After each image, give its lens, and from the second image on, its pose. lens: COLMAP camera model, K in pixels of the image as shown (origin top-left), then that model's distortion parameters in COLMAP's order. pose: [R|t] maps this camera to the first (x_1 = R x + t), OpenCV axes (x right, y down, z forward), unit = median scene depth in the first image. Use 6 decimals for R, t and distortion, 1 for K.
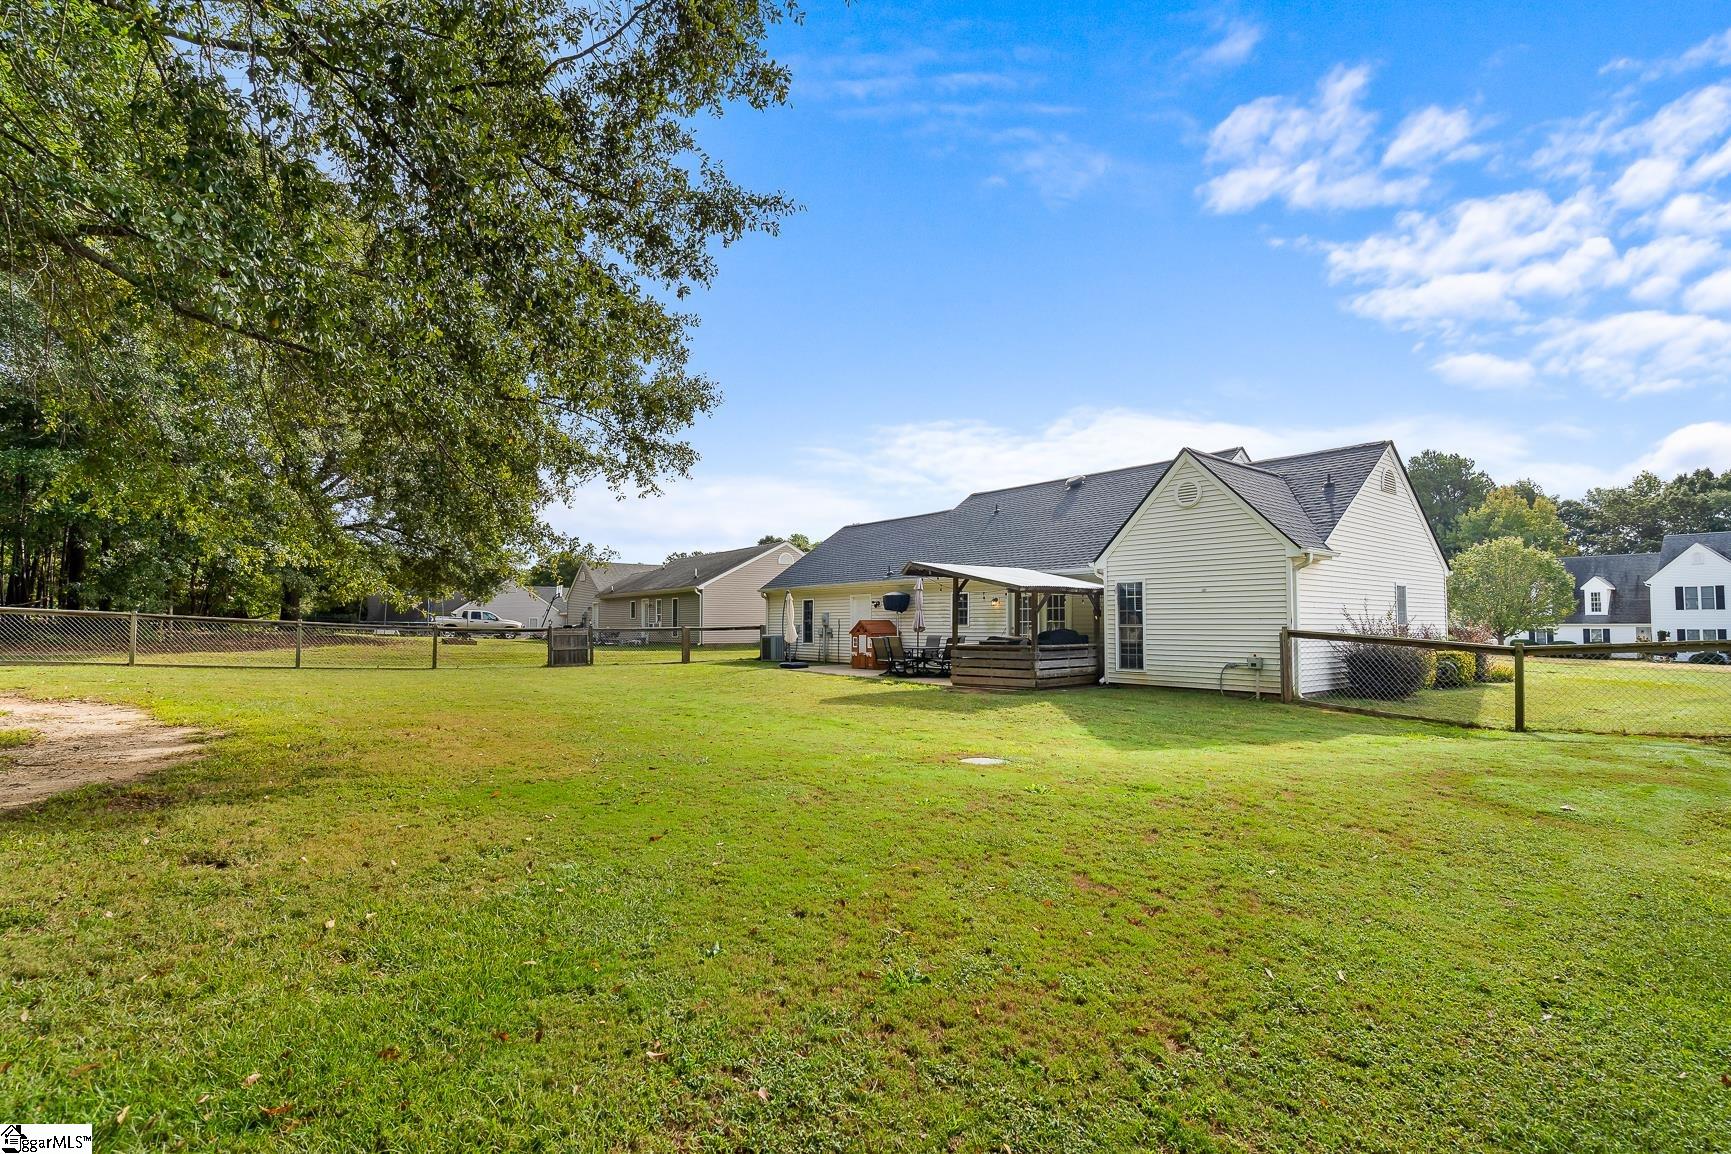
lens RADIAL K [[797.7, 0, 865.5], [0, 797.7, 577.0], [0, 0, 1]] dist [-0.000857, -0.000037]
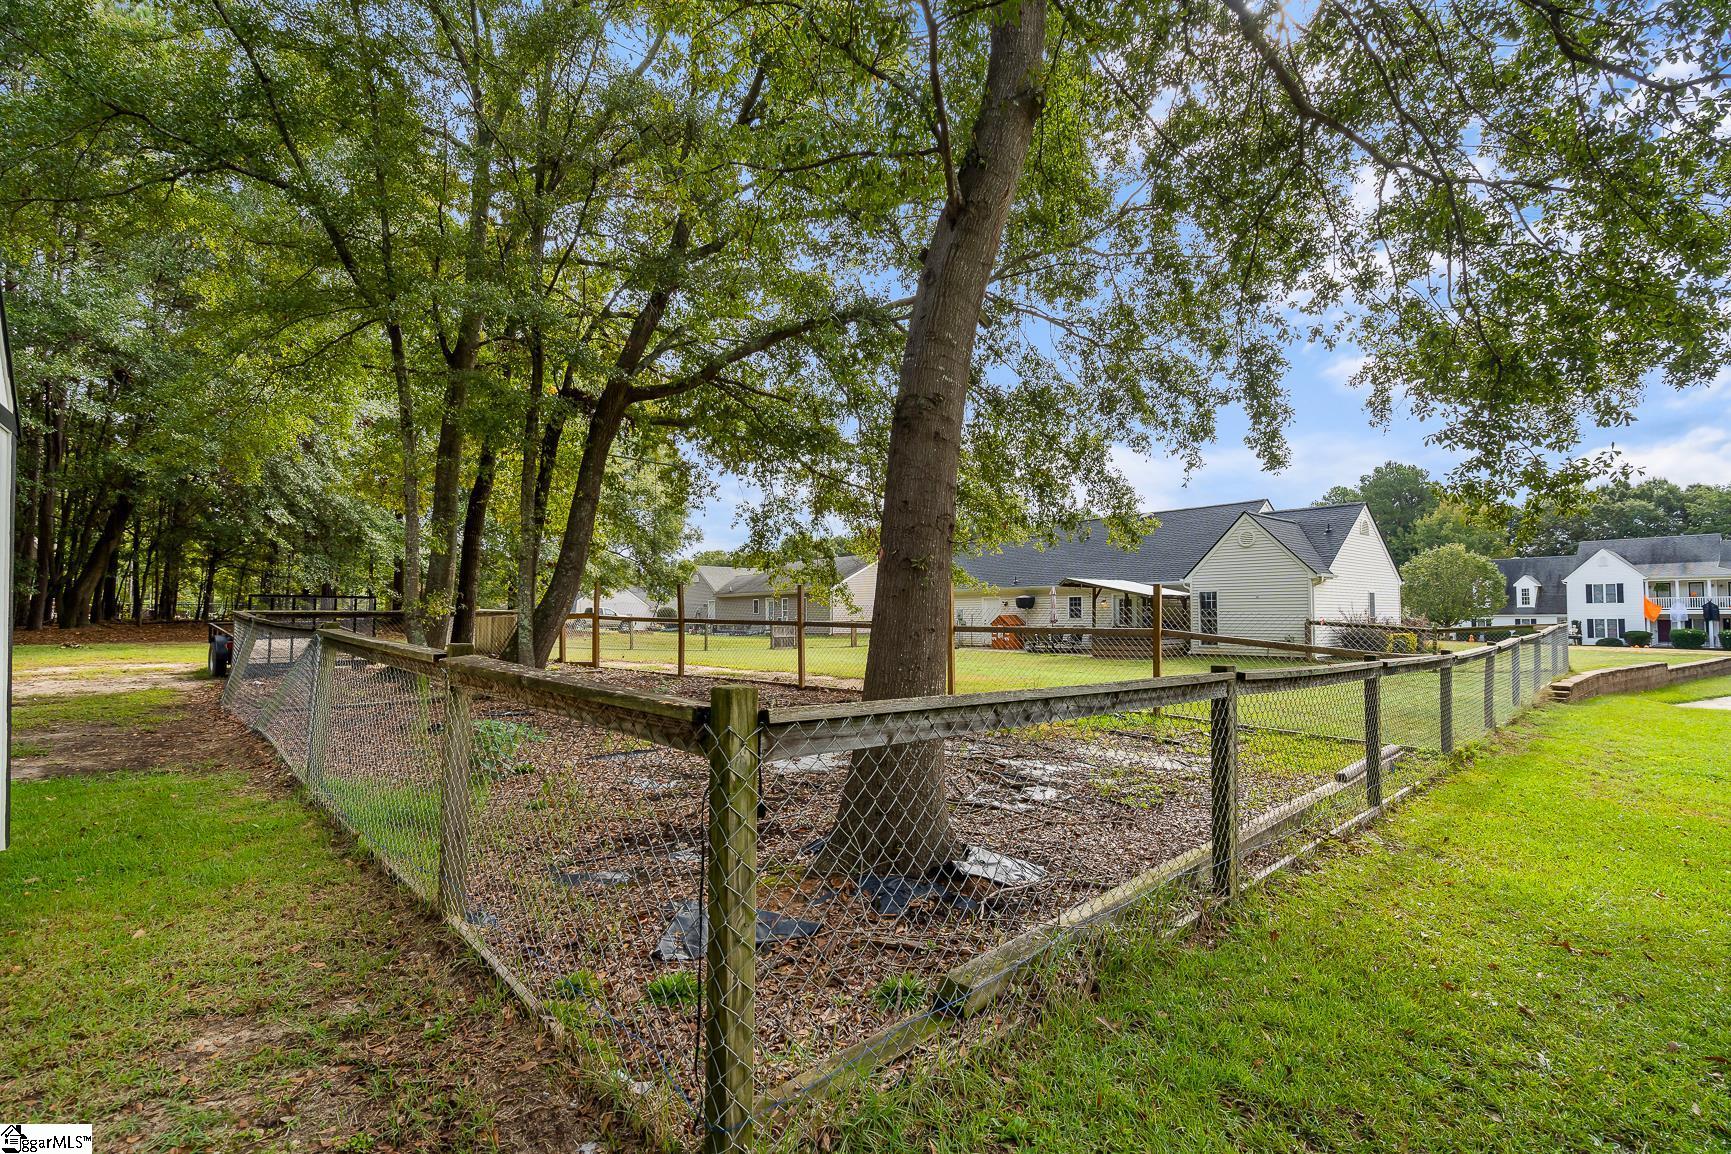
lens RADIAL K [[797.7, 0, 865.5], [0, 797.7, 577.0], [0, 0, 1]] dist [-0.000857, -0.000037]
pose [[0.999452, -0.002590, 0.033006, -0.256585], [0.002306, 0.999960, 0.008635, -0.023511], [-0.033027, -0.008554, 0.999418, -0.365981]]
